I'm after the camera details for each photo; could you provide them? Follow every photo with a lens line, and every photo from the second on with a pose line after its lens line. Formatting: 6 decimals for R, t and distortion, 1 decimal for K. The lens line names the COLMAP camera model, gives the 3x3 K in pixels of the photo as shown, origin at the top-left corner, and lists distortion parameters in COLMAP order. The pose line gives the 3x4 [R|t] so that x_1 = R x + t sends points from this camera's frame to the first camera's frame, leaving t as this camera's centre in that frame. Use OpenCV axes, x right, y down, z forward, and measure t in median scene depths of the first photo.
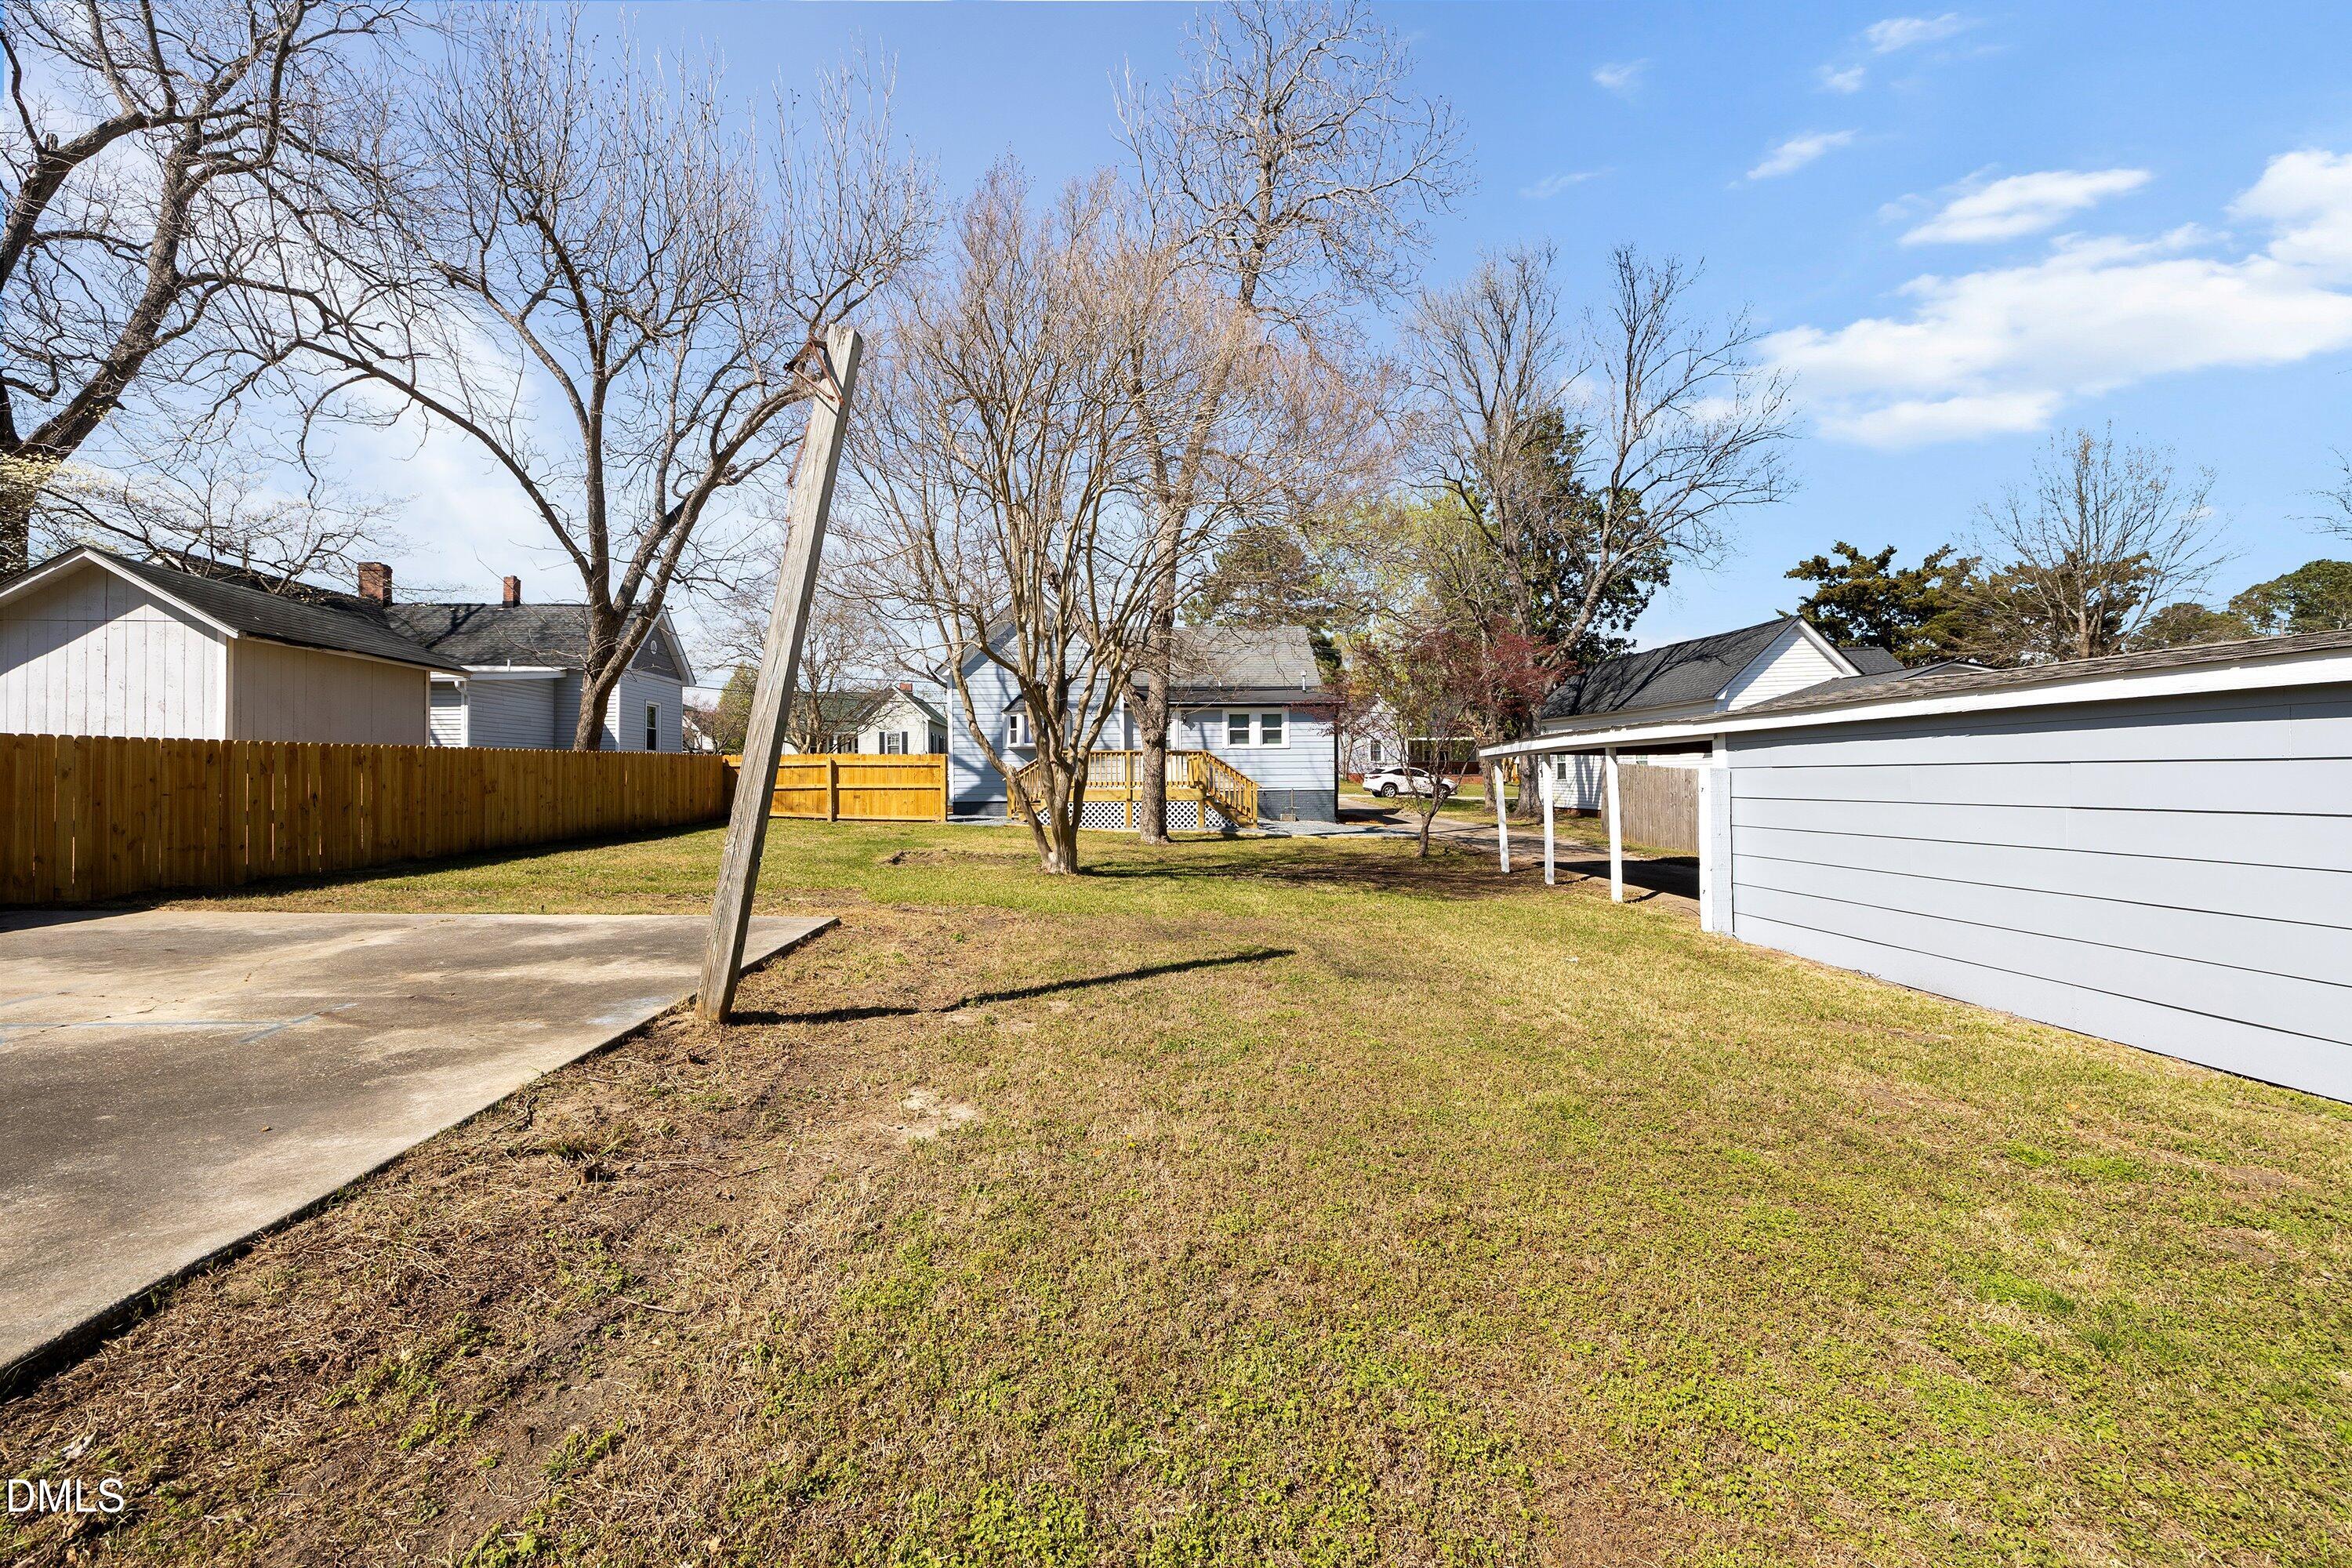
lens RADIAL K [[1007.6, 0, 1173.4], [0, 1007.6, 760.9], [0, 0, 1]] dist [0.002771, 0.000302]
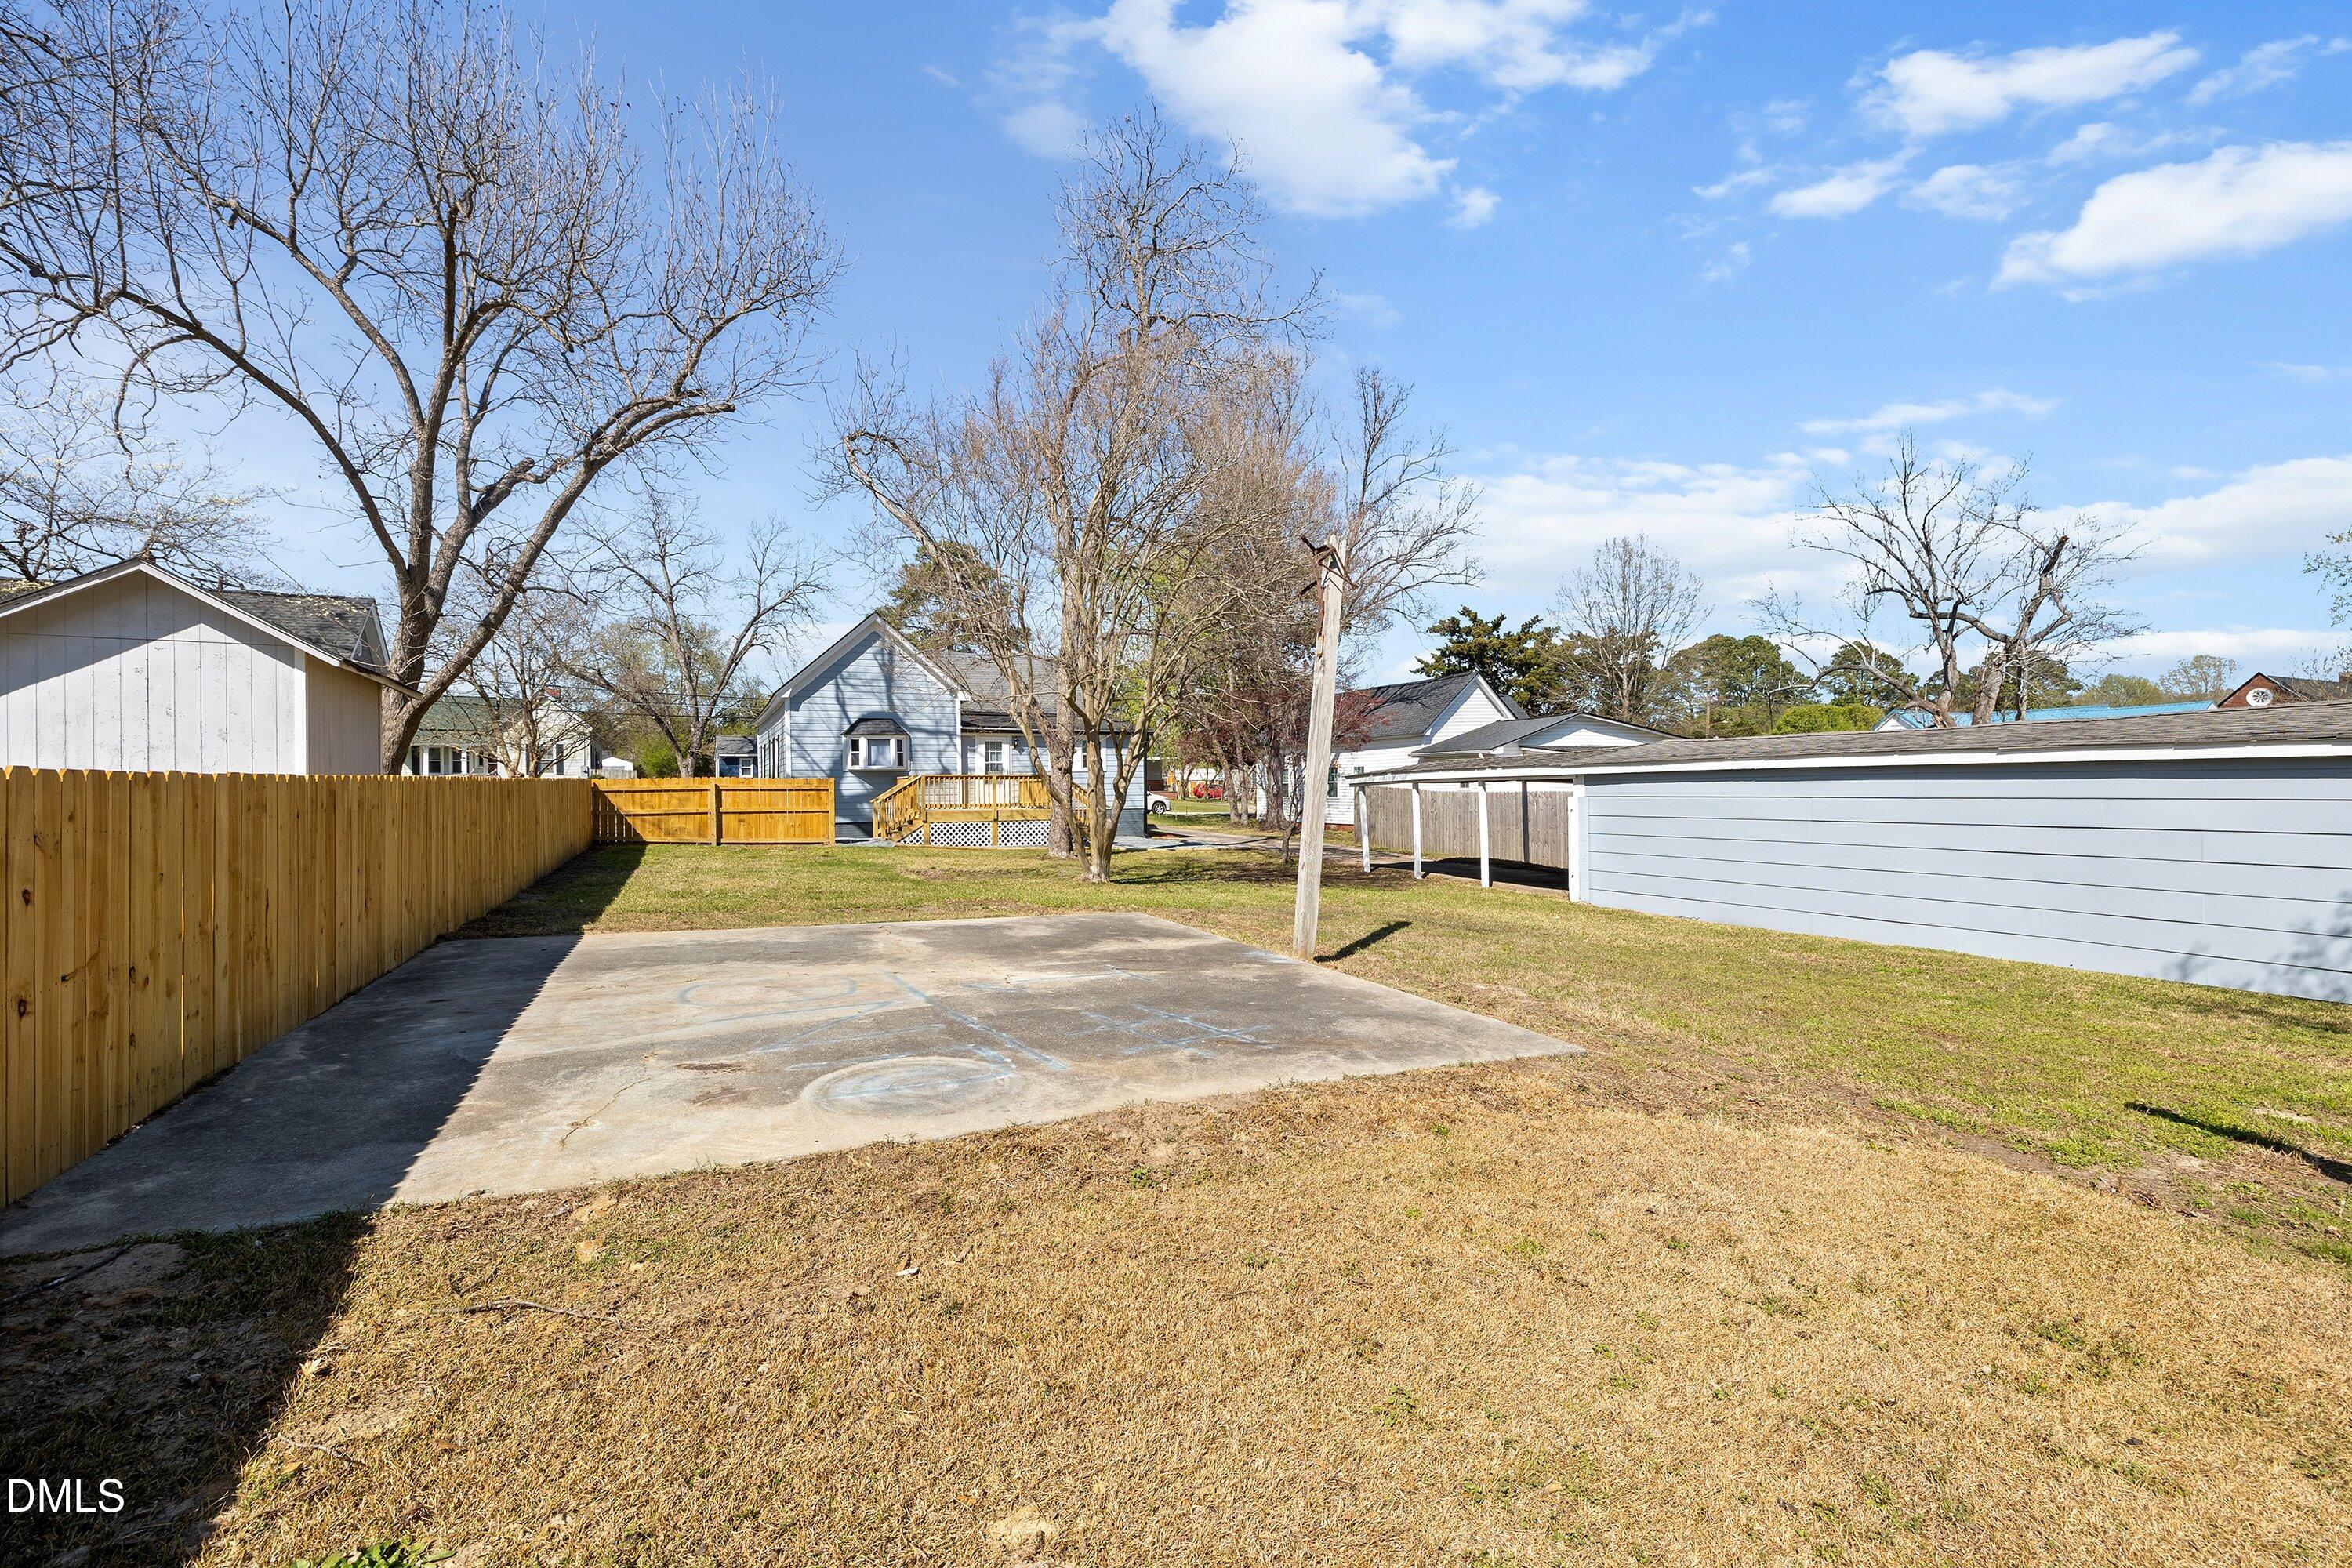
lens RADIAL K [[1007.6, 0, 1184.2], [0, 1007.6, 796.0], [0, 0, 1]] dist [0.002771, 0.000302]
pose [[0.928290, -0.005193, 0.371821, -0.230809], [-0.002782, 0.999777, 0.020911, -0.009065], [-0.371846, -0.020446, 0.928069, -0.079157]]
